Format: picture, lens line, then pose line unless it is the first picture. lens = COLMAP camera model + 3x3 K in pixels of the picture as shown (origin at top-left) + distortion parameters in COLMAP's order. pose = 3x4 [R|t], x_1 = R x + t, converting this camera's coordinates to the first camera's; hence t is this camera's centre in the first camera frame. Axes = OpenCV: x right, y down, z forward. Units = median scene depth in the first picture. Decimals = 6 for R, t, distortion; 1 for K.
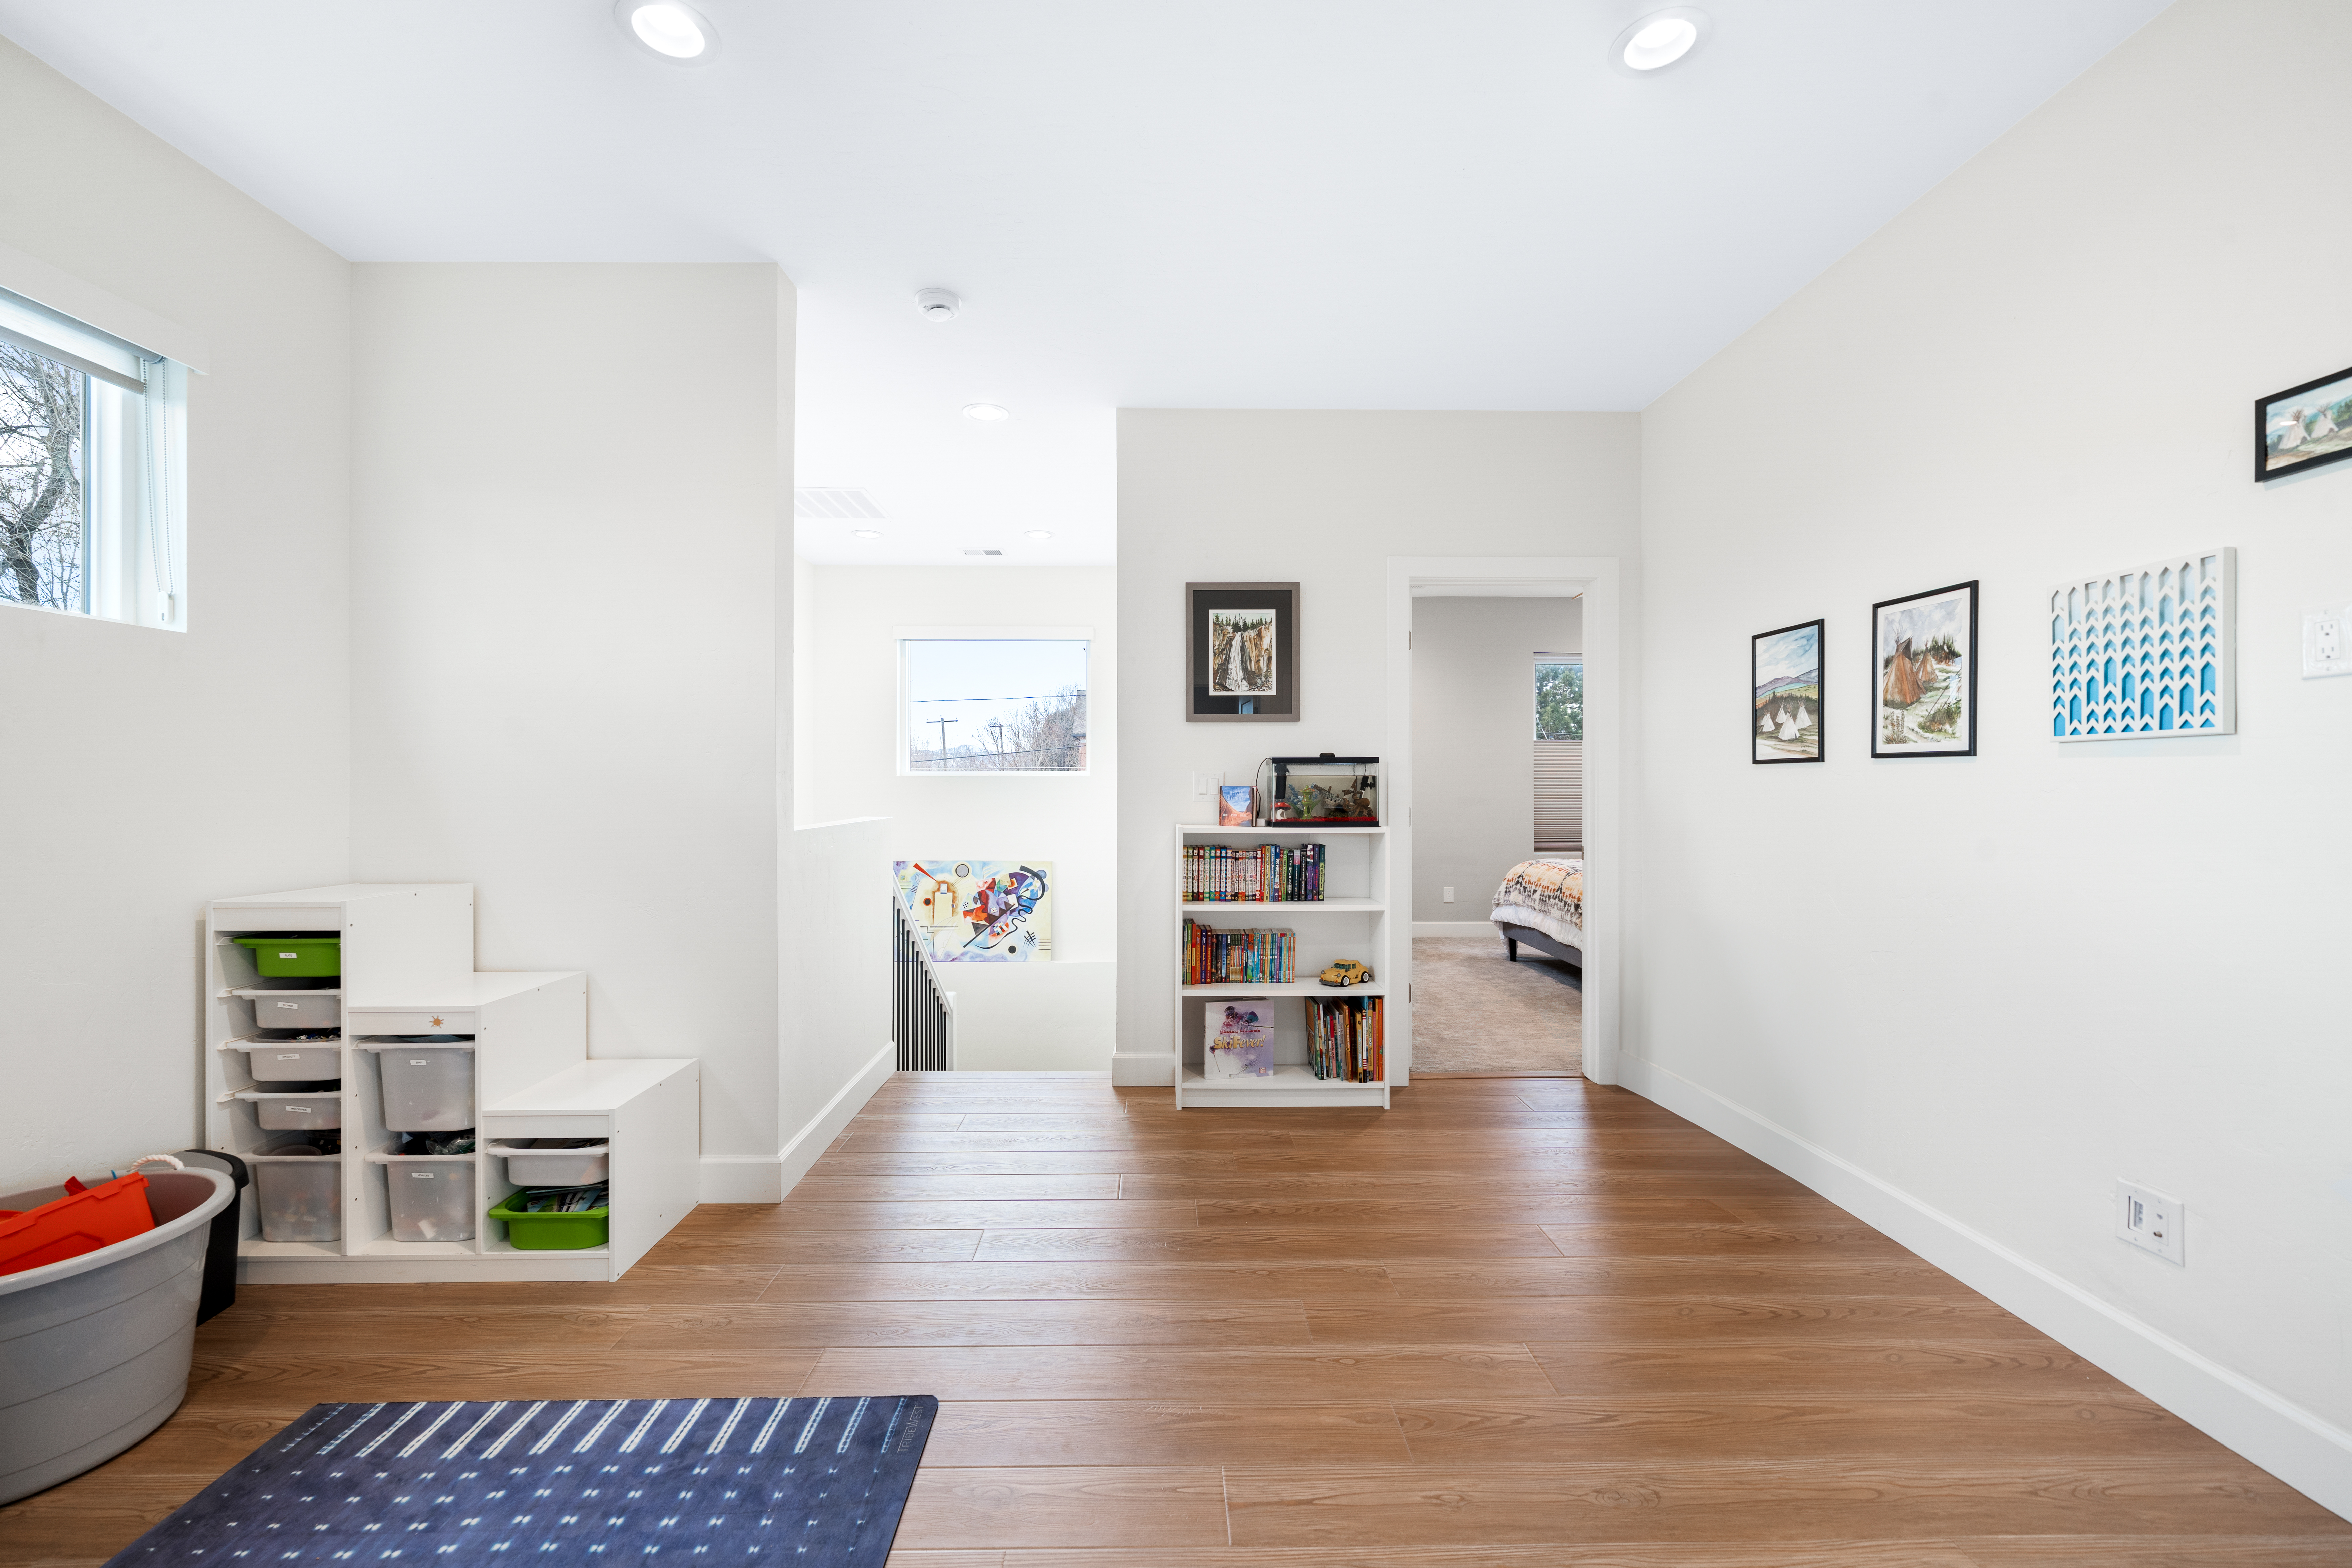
lens RADIAL K [[948.5, 0, 1176.0], [0, 948.5, 784.0], [0, 0, 1]] dist [-0.001410, 0.000119]
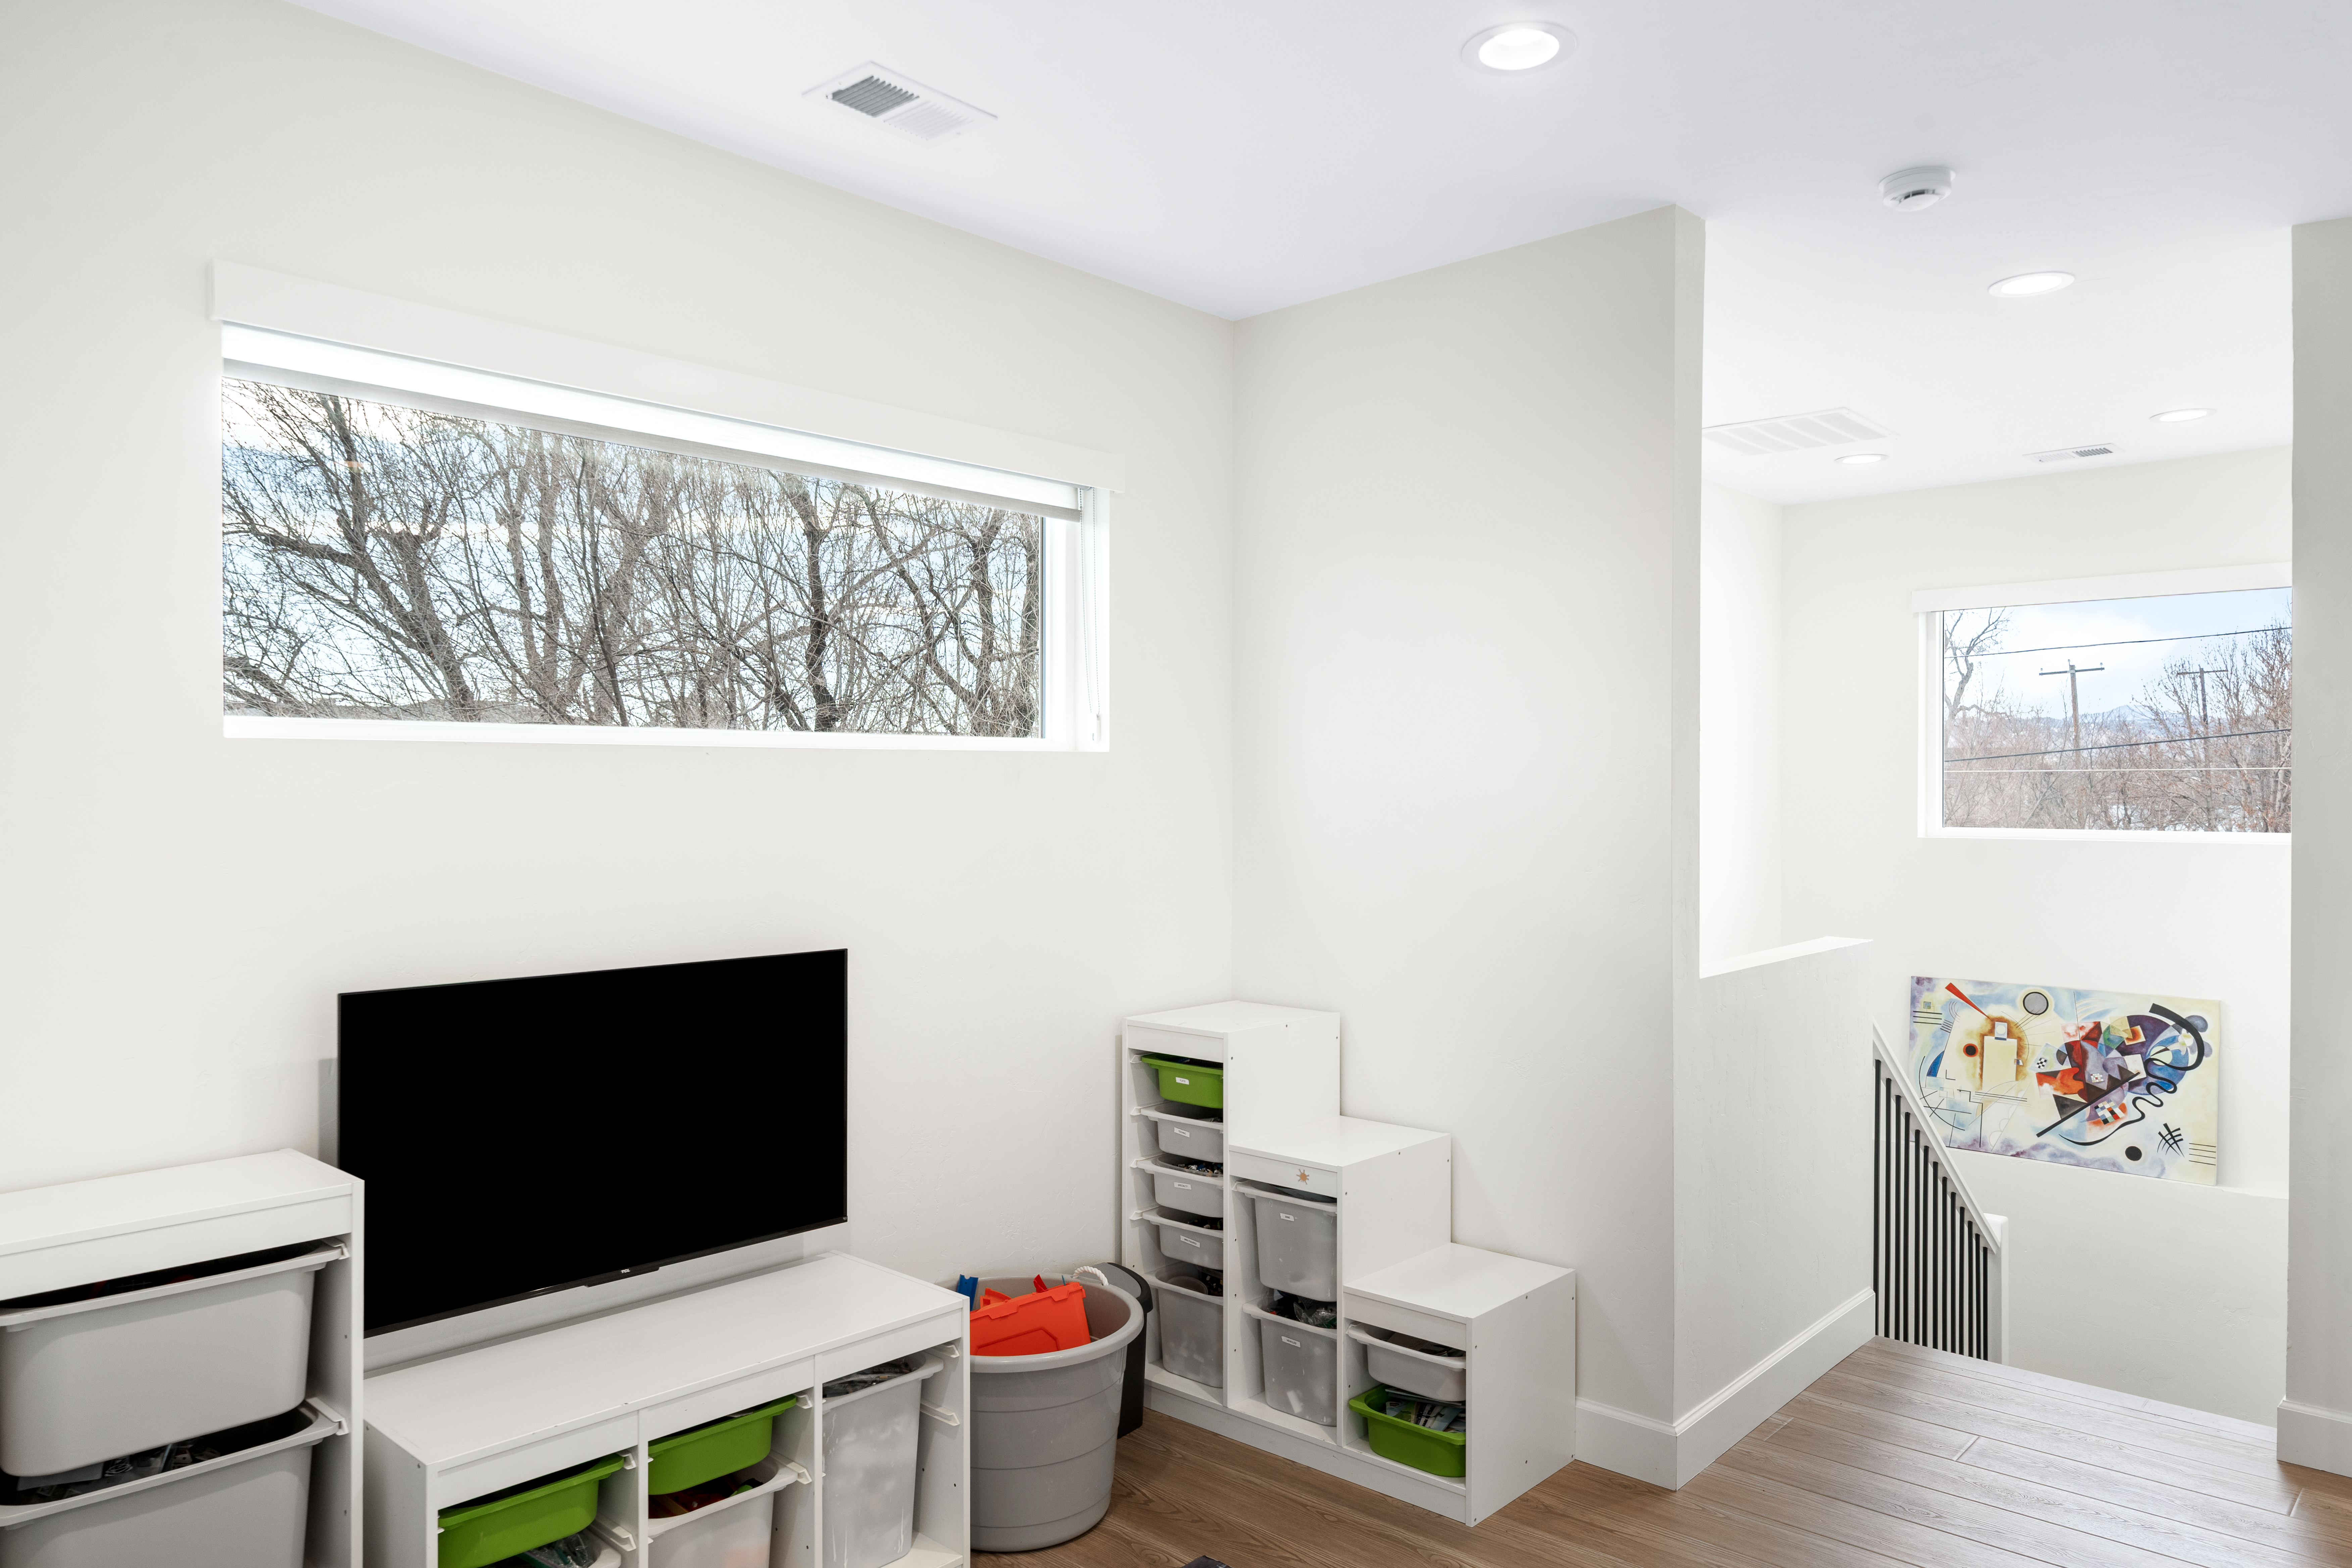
lens RADIAL K [[1621.9, 0, 1176.0], [0, 1621.9, 784.0], [0, 0, 1]] dist [-0.000747, 0.000514]
pose [[0.727611, 0.008383, -0.685939, 0.182291], [-0.001534, 0.999943, 0.010593, -0.135200], [0.685988, -0.006655, 0.727582, -0.197436]]
